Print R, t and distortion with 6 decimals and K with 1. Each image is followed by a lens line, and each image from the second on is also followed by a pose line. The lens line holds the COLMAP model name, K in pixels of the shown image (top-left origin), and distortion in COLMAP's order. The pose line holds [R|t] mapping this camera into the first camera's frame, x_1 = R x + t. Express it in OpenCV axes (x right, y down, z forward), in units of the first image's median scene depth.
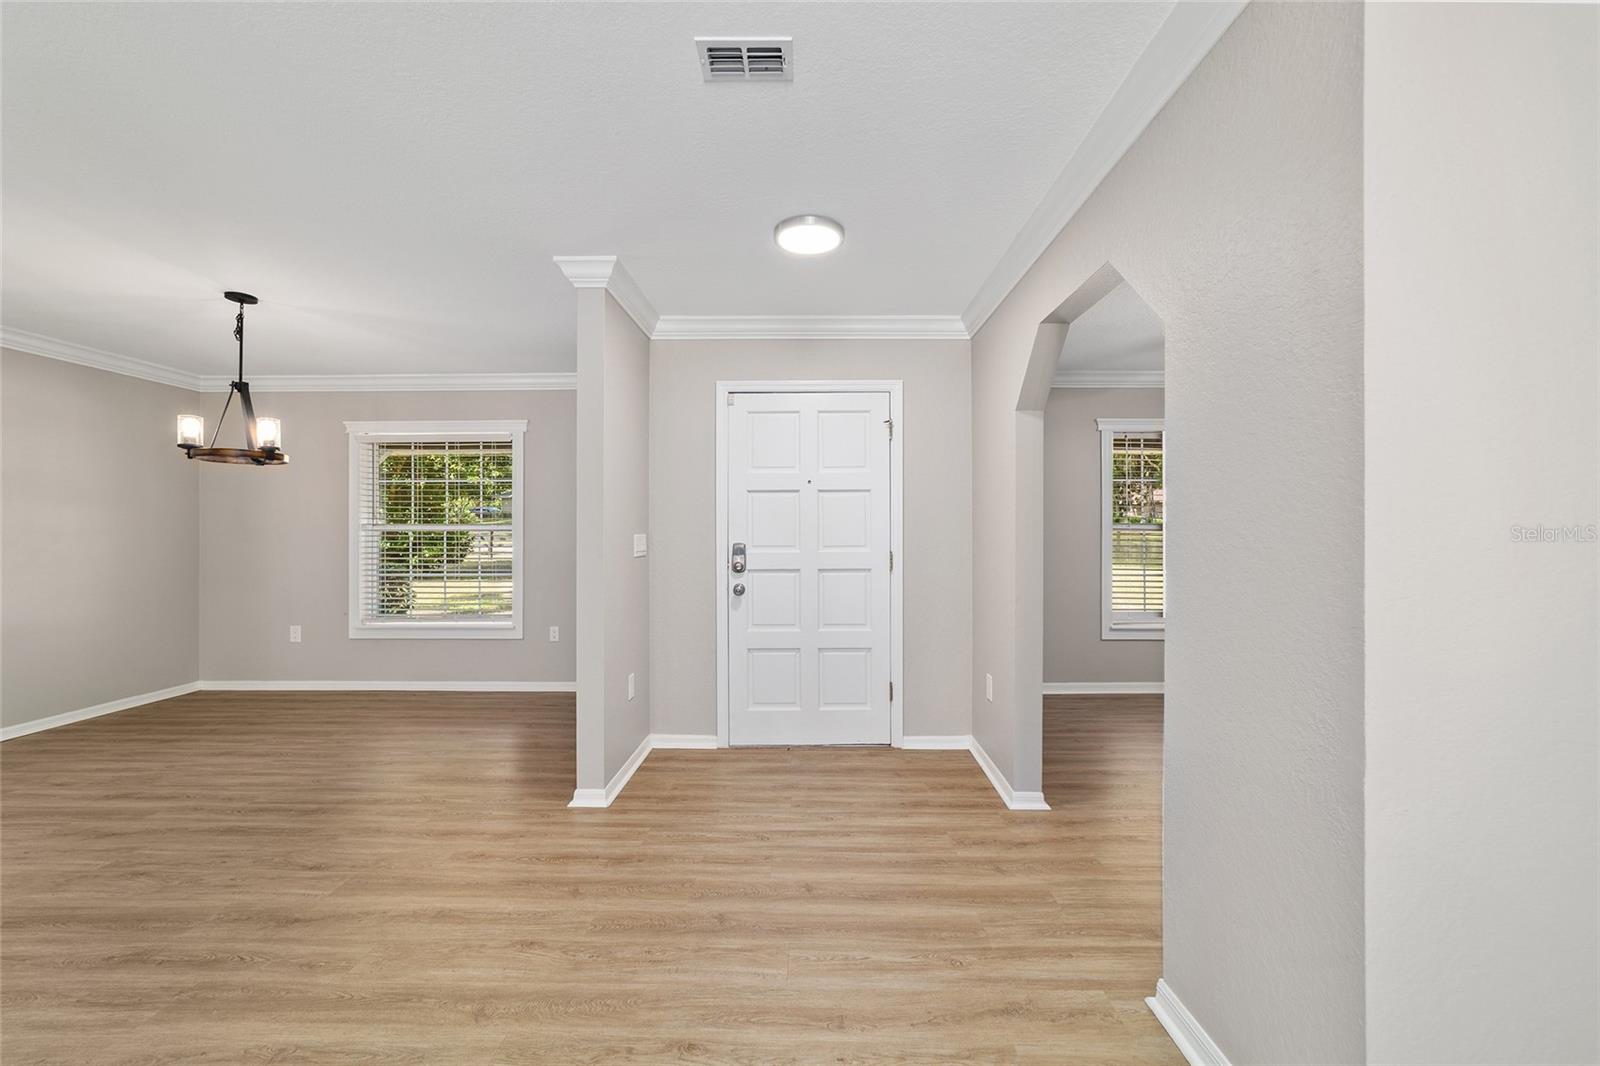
lens RADIAL K [[614.8, 0, 807.5], [0, 614.8, 529.0], [0, 0, 1]] dist [-0.015740, 0.006721]
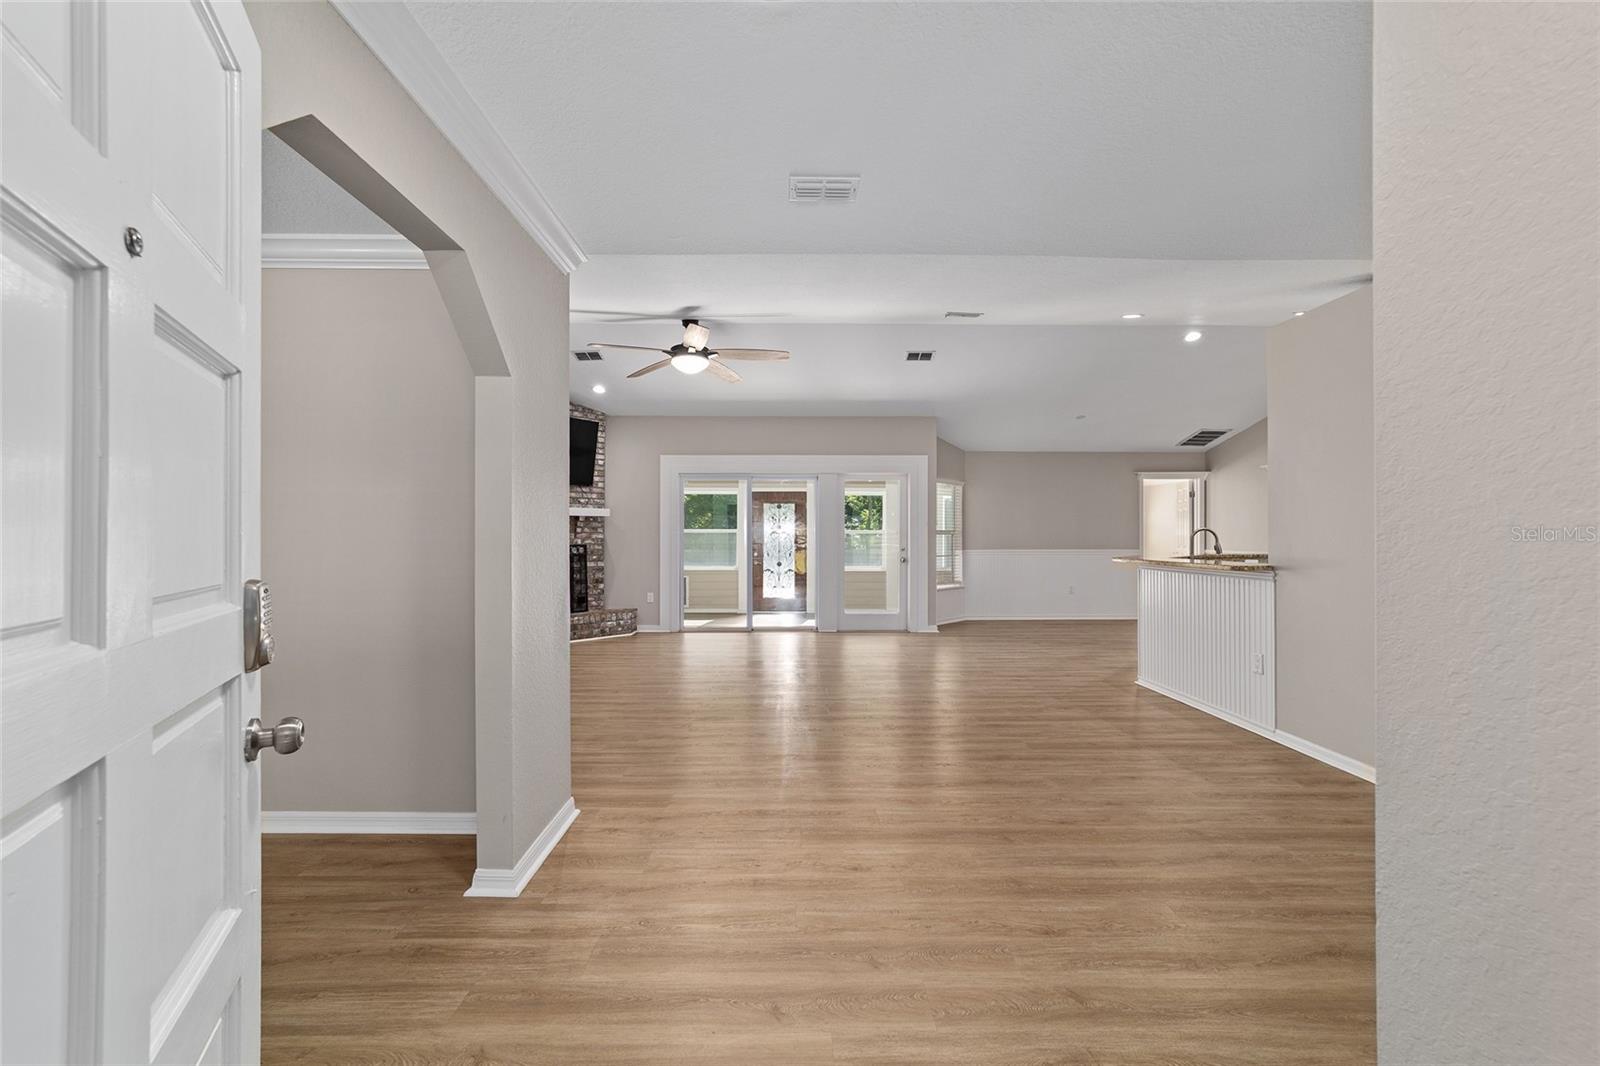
lens RADIAL K [[614.8, 0, 790.1], [0, 614.8, 534.1], [0, 0, 1]] dist [-0.015740, 0.006721]
pose [[-0.999915, 0.000805, -0.012975, -0.003865], [0.000963, 0.999926, -0.012123, 0.010904], [0.012964, -0.012135, -0.999842, 1.106699]]
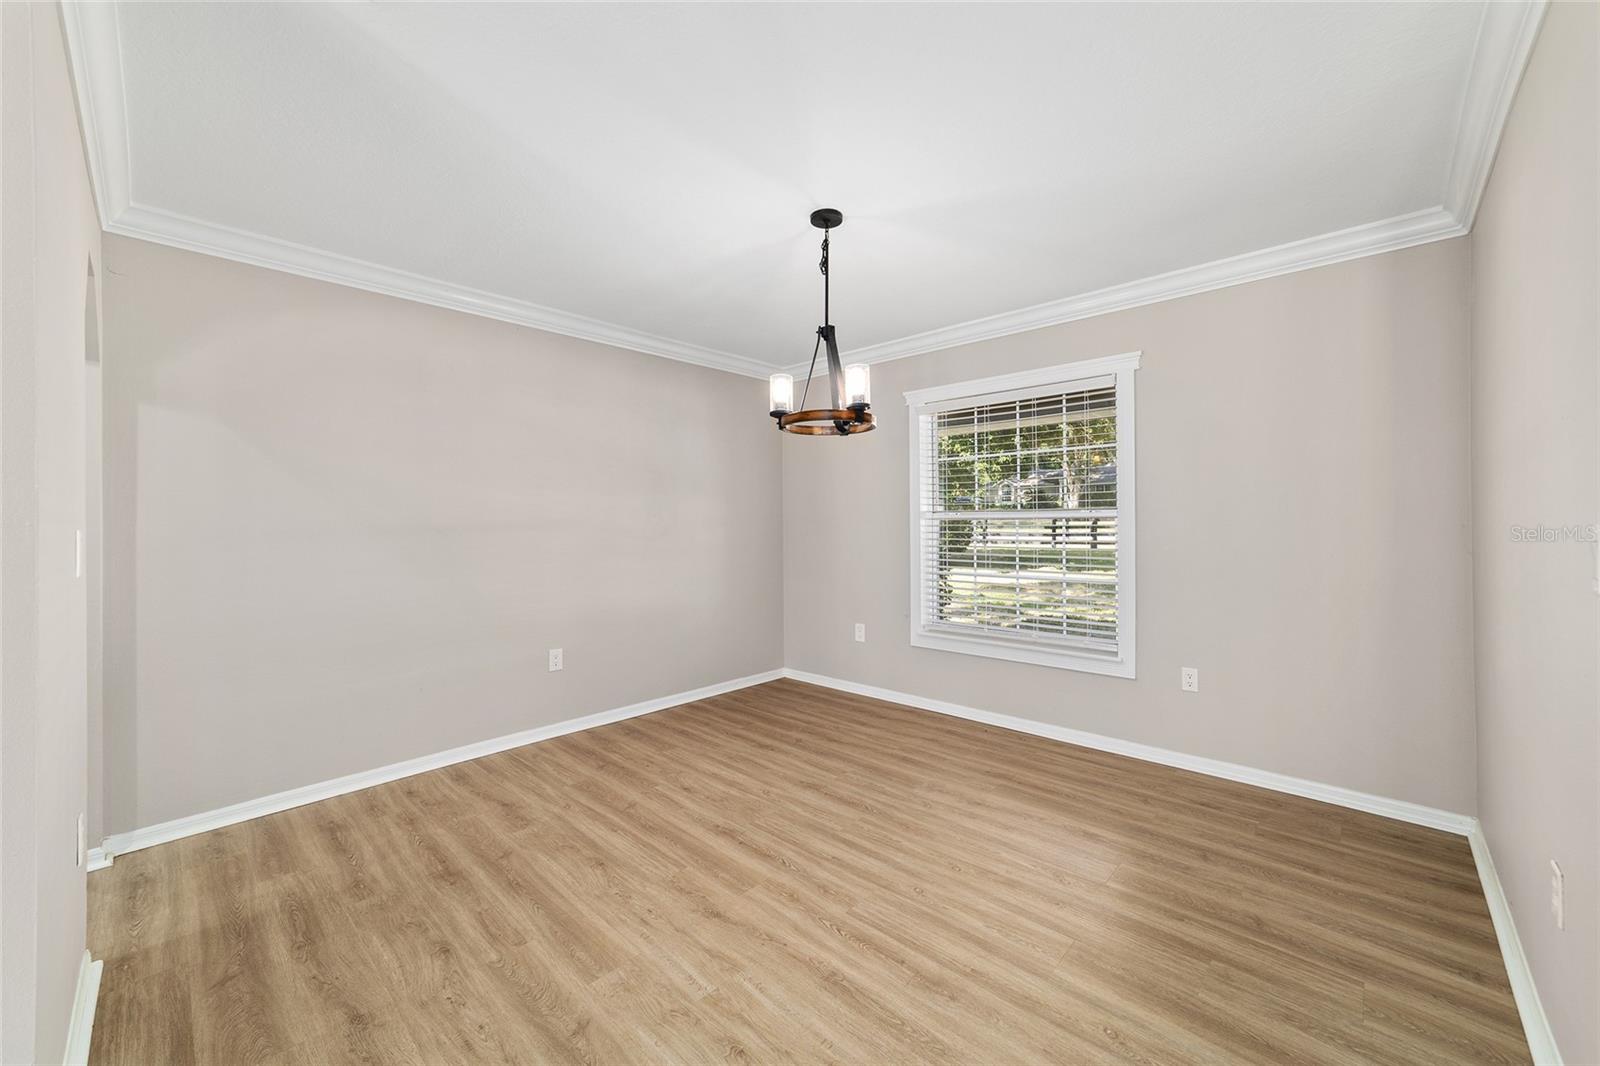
lens RADIAL K [[614.8, 0, 807.2], [0, 614.8, 518.1], [0, 0, 1]] dist [-0.015740, 0.006721]
pose [[0.742081, -0.007426, -0.670269, -0.405218], [0.007797, 0.999967, -0.002446, 0.003060], [0.670265, -0.003410, 0.742114, 0.382812]]
